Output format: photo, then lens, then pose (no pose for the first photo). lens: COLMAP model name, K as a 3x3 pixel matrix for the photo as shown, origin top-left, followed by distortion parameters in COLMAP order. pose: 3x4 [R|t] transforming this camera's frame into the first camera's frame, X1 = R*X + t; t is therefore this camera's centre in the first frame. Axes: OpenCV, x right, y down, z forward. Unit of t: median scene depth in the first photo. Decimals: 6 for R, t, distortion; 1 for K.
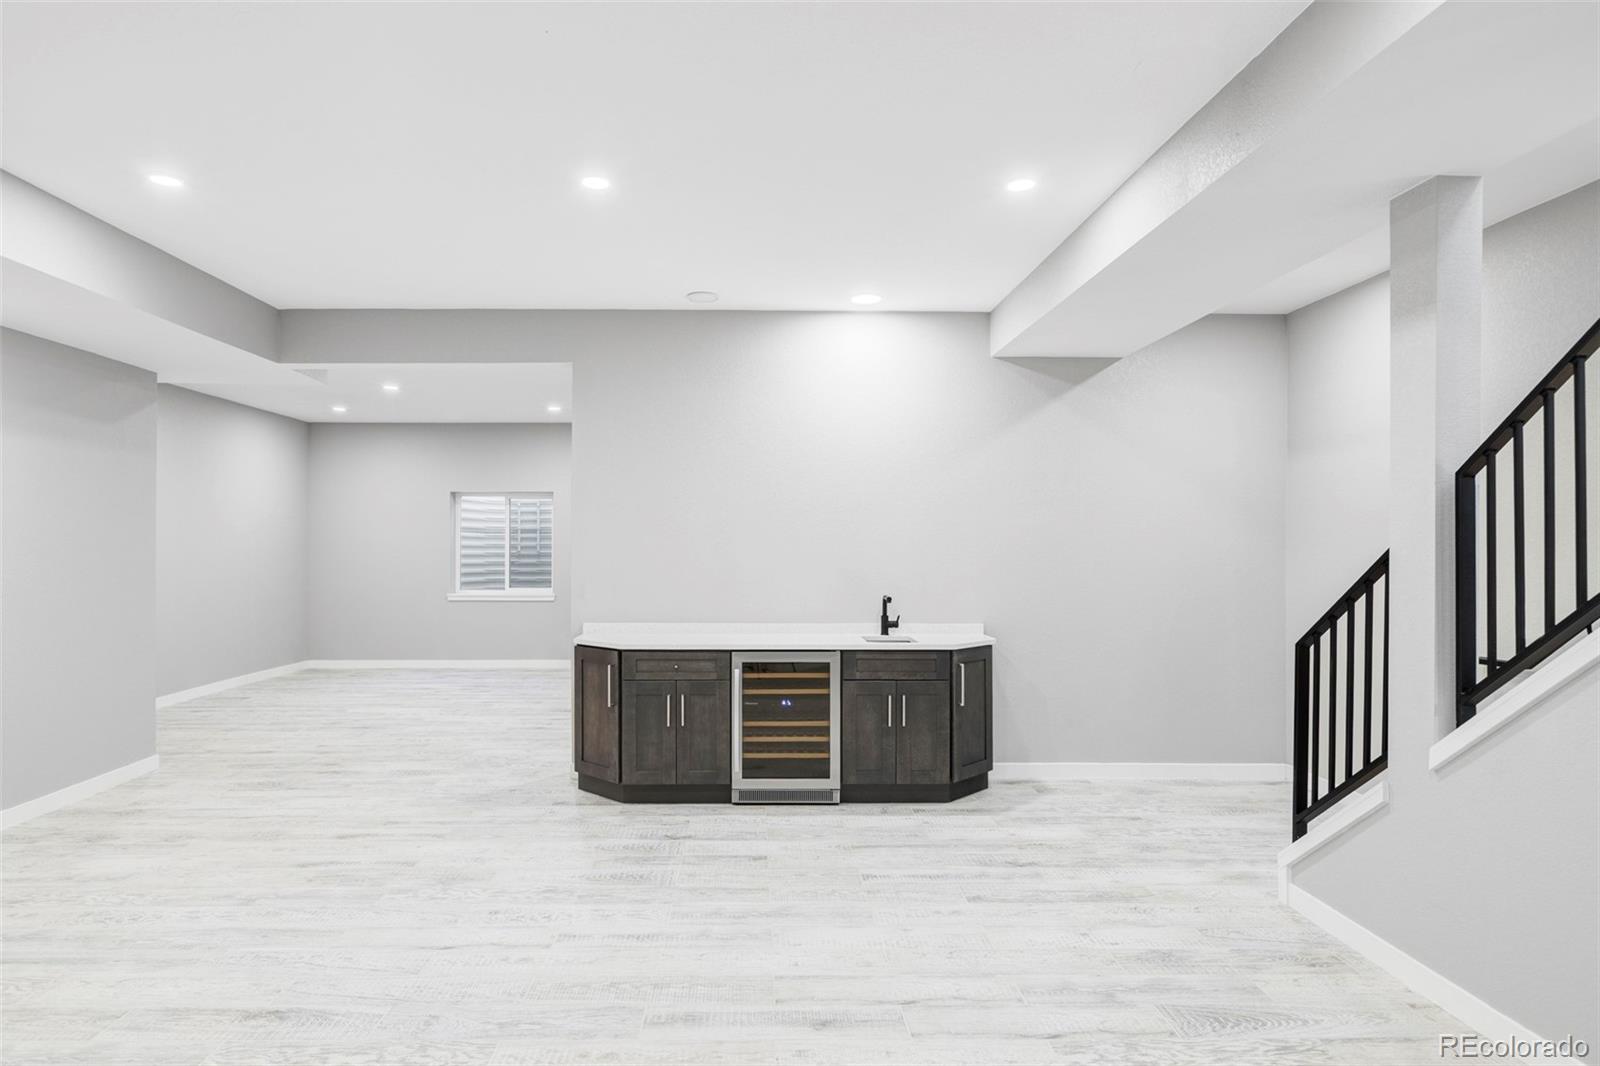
lens RADIAL K [[911.4, 0, 796.7], [0, 911.4, 541.5], [0, 0, 1]] dist [-0.027247, 0.000108]
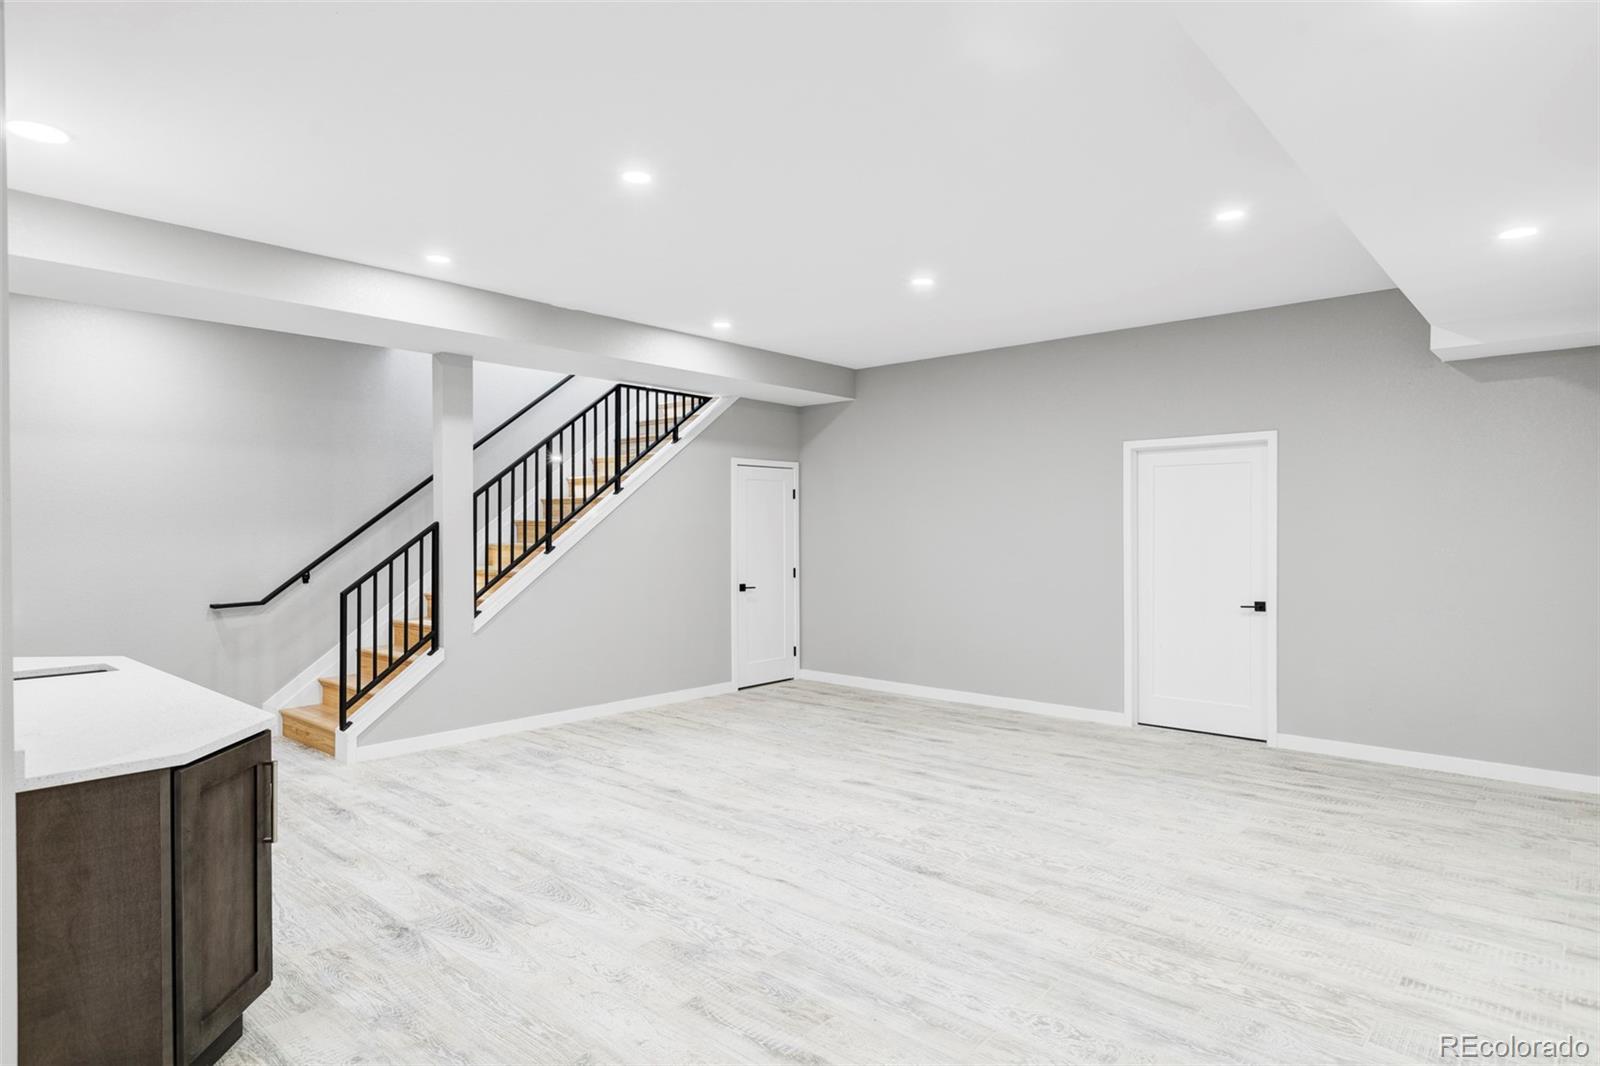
lens RADIAL K [[911.4, 0, 796.7], [0, 911.4, 541.5], [0, 0, 1]] dist [-0.027247, 0.000108]
pose [[-0.712563, -0.015963, 0.701426, -0.894456], [-0.006205, 0.999845, 0.016452, 0.002726], [-0.701581, 0.007371, -0.712552, 1.343665]]
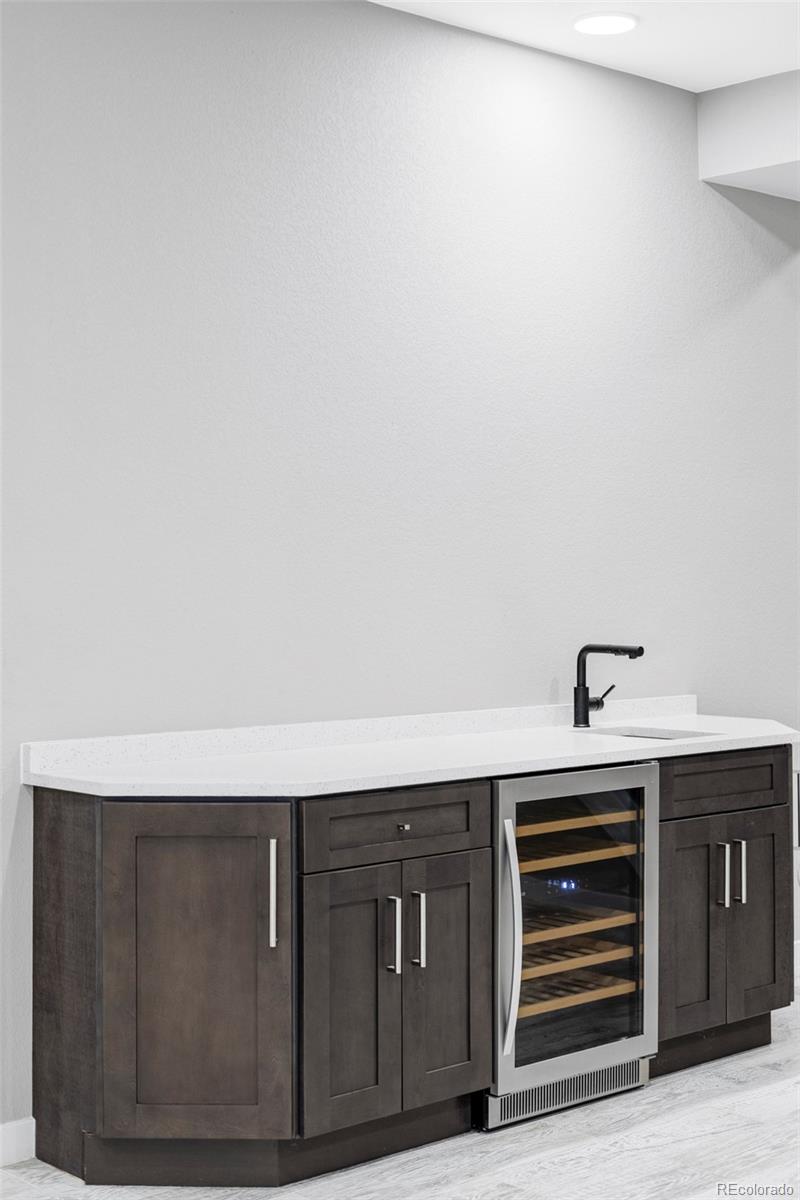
lens RADIAL K [[1757.4, 0, 400.0], [0, 1757.4, 600.0], [0, 0, 1]] dist [-0.023709, -0.089662]
pose [[0.763616, -0.012720, 0.645545, -0.750983], [-0.000041, 0.999805, 0.019750, 0.022508], [-0.645670, -0.015108, 0.763467, 0.461885]]
